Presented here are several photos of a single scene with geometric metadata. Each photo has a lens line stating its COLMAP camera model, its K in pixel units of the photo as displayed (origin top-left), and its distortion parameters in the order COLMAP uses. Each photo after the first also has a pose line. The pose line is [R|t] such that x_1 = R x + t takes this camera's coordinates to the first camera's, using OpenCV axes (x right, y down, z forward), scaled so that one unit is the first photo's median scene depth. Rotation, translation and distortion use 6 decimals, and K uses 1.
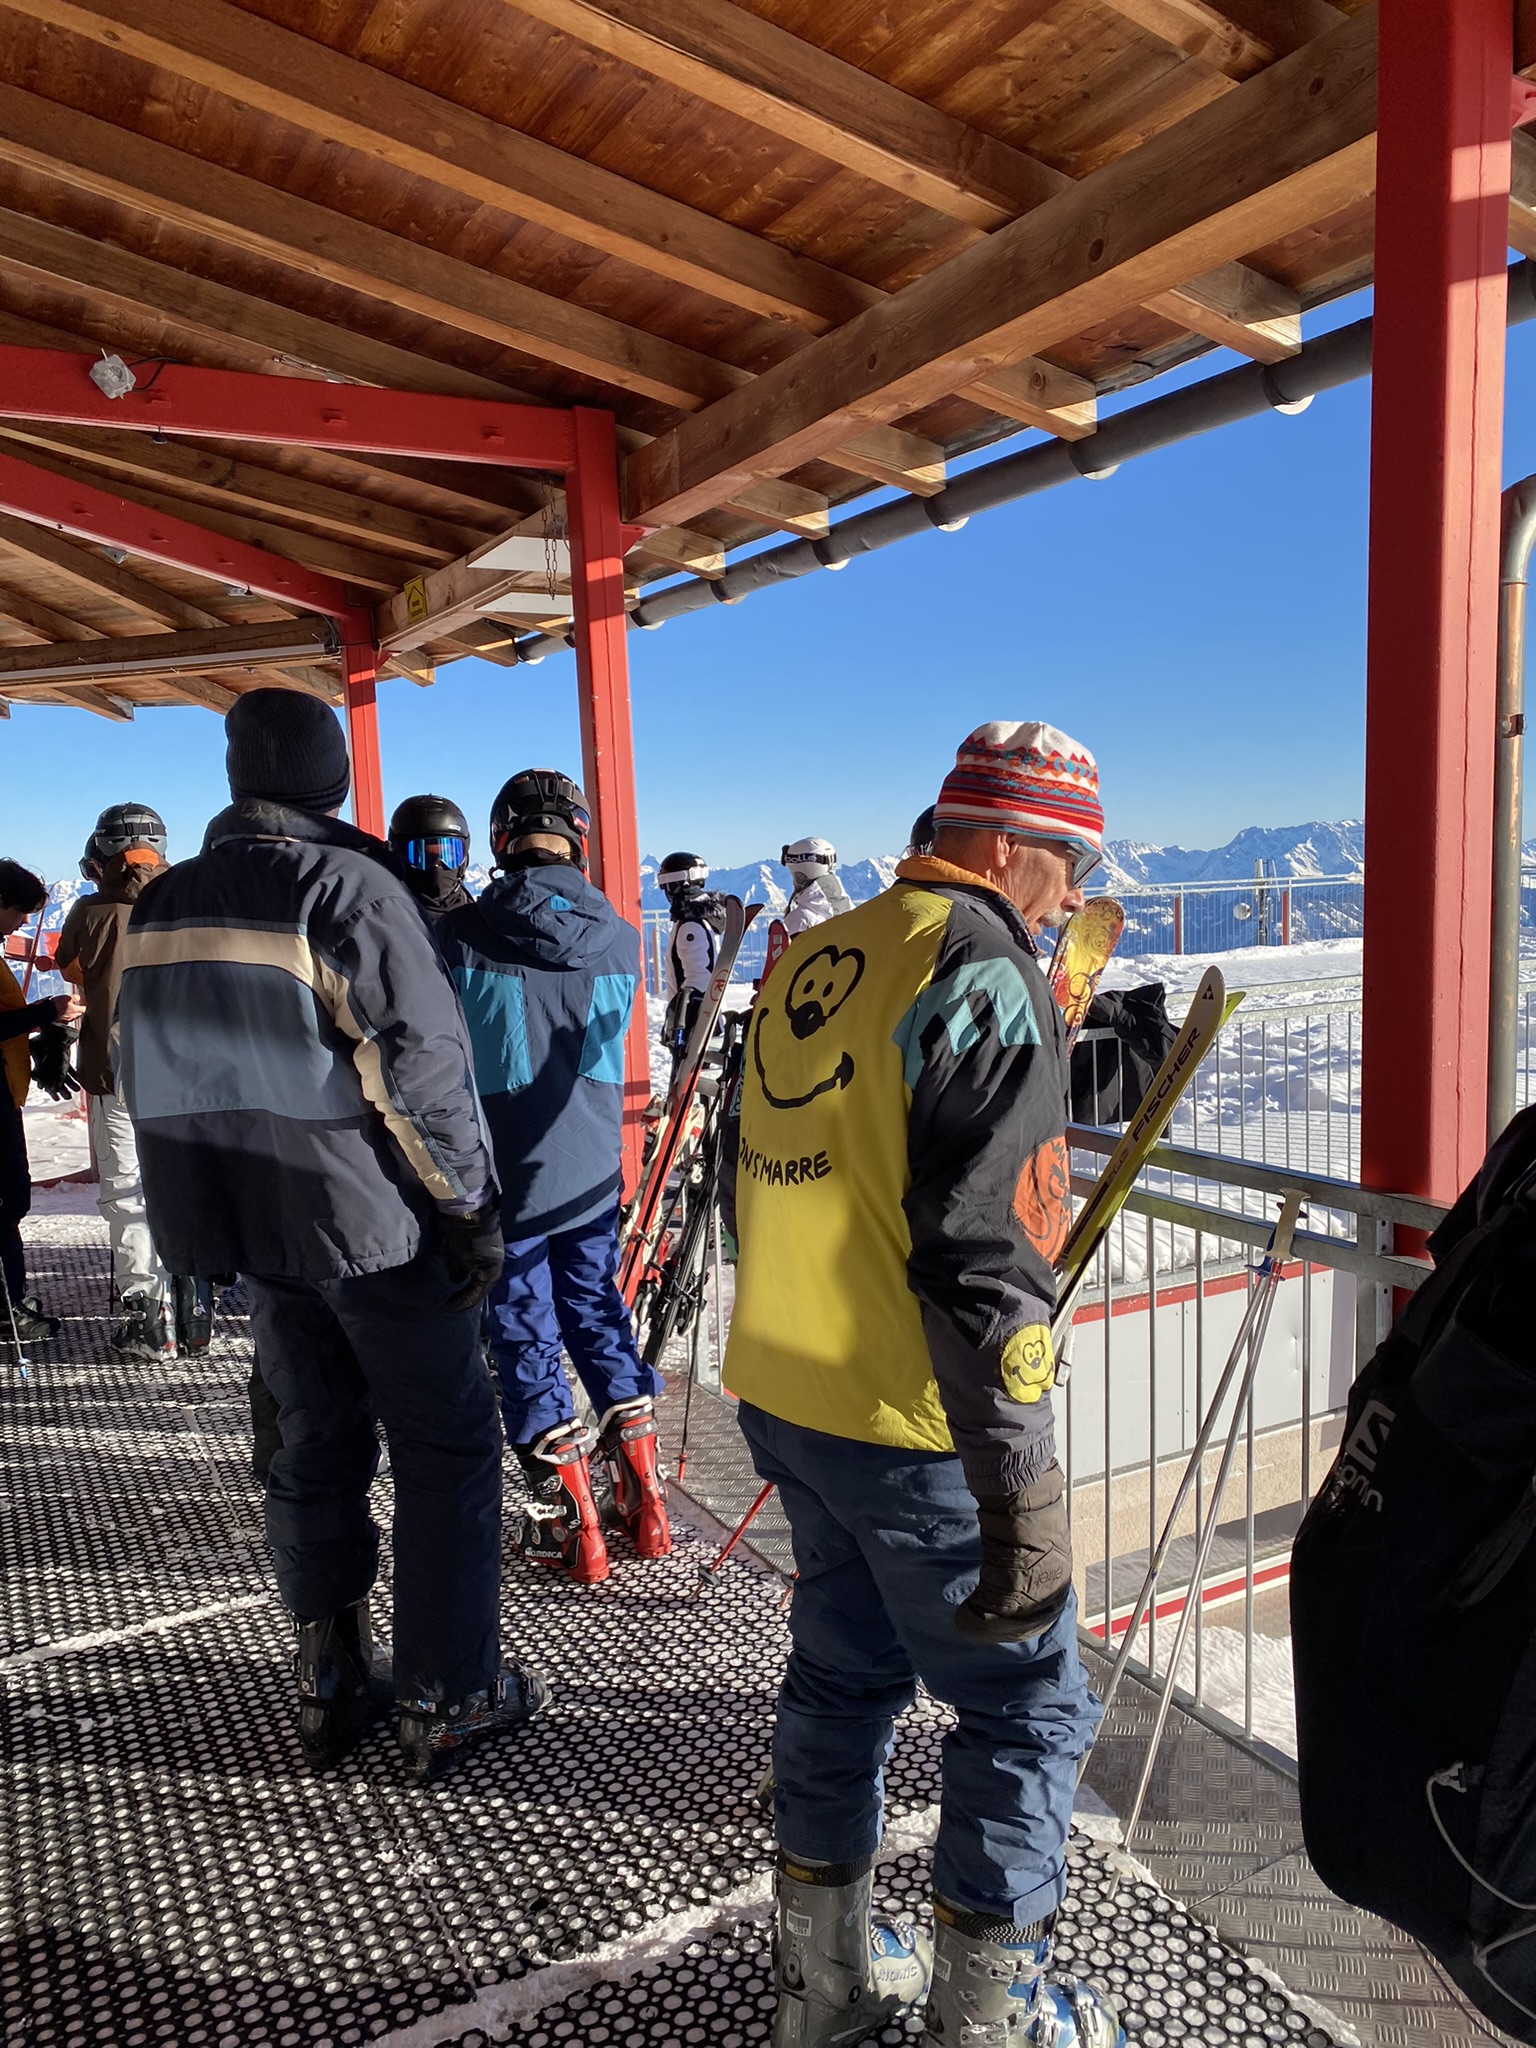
lens RADIAL K [[1549.5, 0, 770.4], [0, 1549.5, 1044.8], [0, 0, 1]] dist [0.082841, -0.103108]
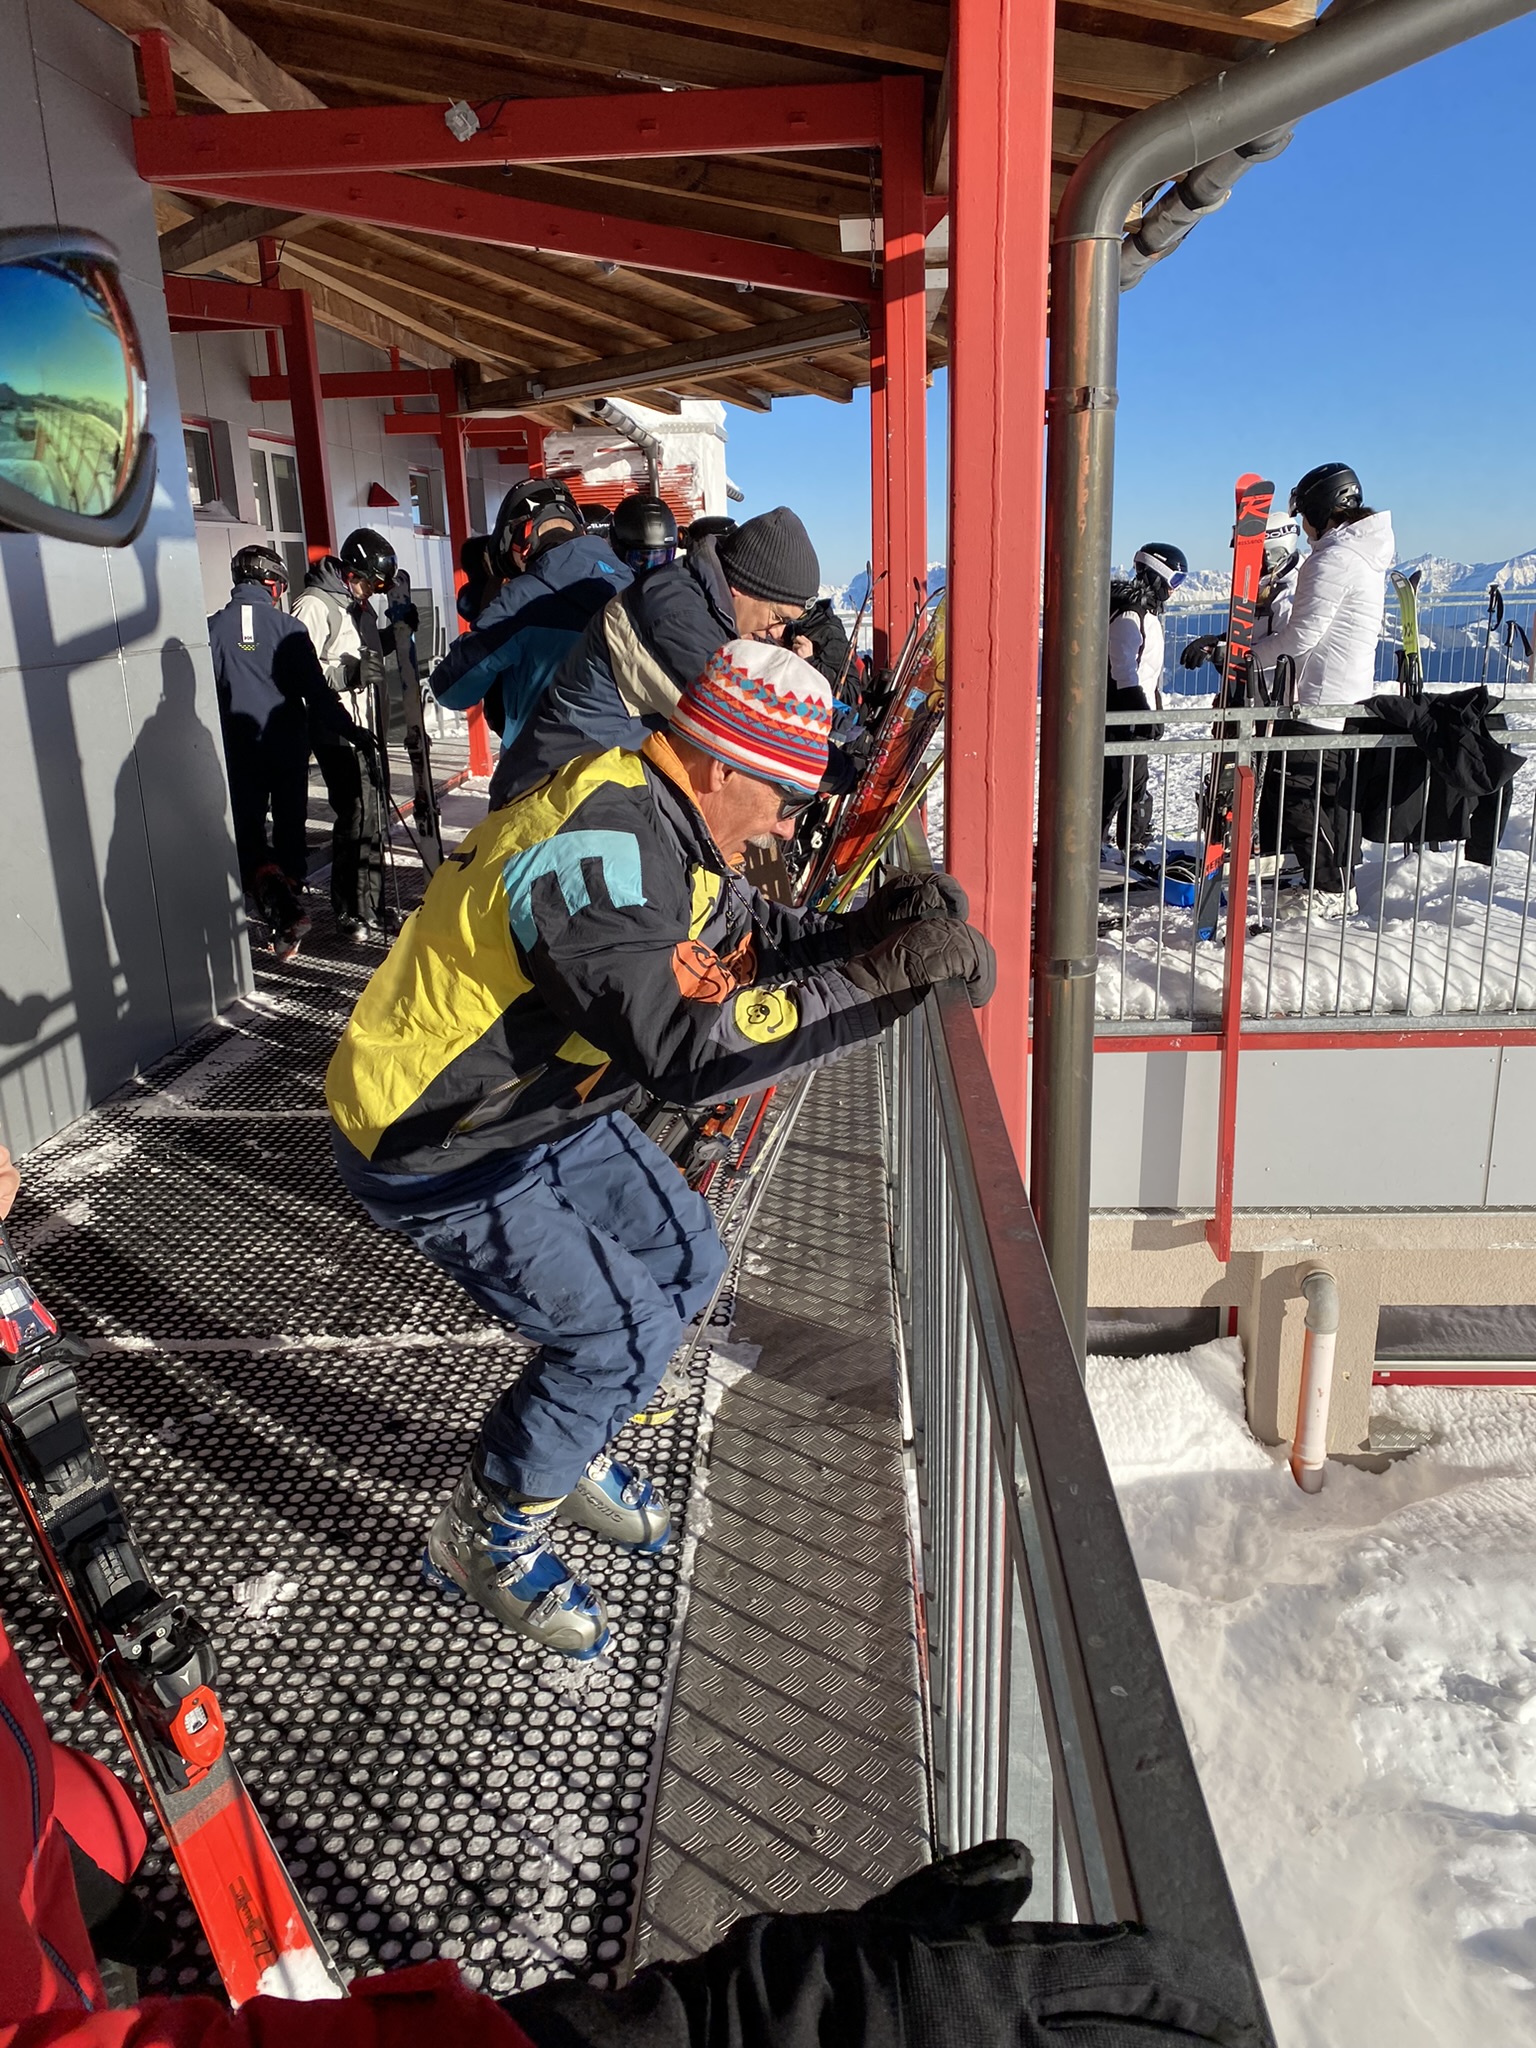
lens RADIAL K [[1549.5, 0, 770.4], [0, 1549.5, 1044.8], [0, 0, 1]] dist [0.082841, -0.103108]
pose [[0.846153, 0.159249, -0.508590, 0.805768], [-0.057697, 0.976076, 0.209636, -0.008486], [0.529807, -0.148040, 0.835098, 0.039834]]
